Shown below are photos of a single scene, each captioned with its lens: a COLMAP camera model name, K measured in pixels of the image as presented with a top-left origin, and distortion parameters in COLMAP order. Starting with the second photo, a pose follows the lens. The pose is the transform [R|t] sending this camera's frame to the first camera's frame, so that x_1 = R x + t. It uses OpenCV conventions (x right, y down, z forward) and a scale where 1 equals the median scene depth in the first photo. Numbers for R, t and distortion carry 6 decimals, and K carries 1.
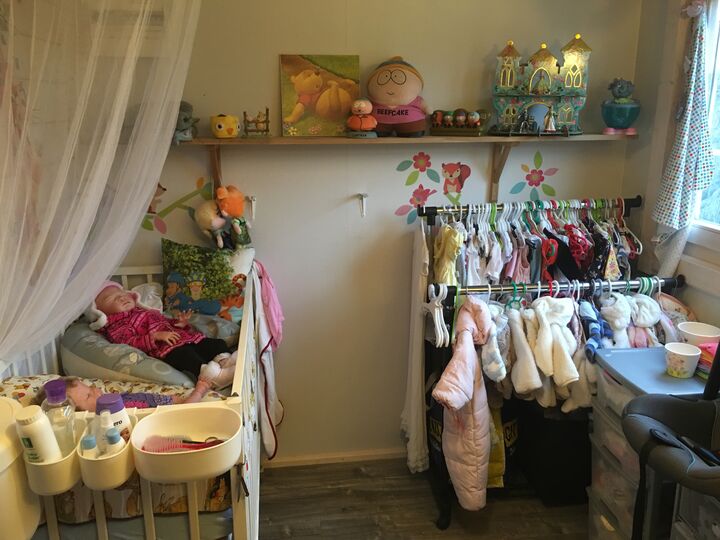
lens RADIAL K [[608.1, 0, 360.0], [0, 608.1, 270.0], [0, 0, 1]] dist [0.073681, -0.106109]
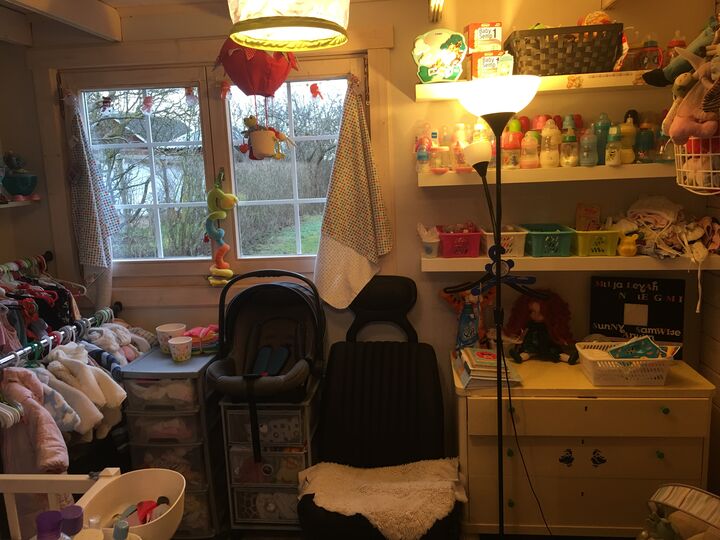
lens RADIAL K [[608.1, 0, 360.0], [0, 608.1, 270.0], [0, 0, 1]] dist [0.073681, -0.106109]
pose [[0.219162, -0.171213, 0.960549, -0.588720], [0.292480, 0.950737, 0.102731, -0.039543], [-0.930819, 0.258427, 0.258442, 0.188587]]
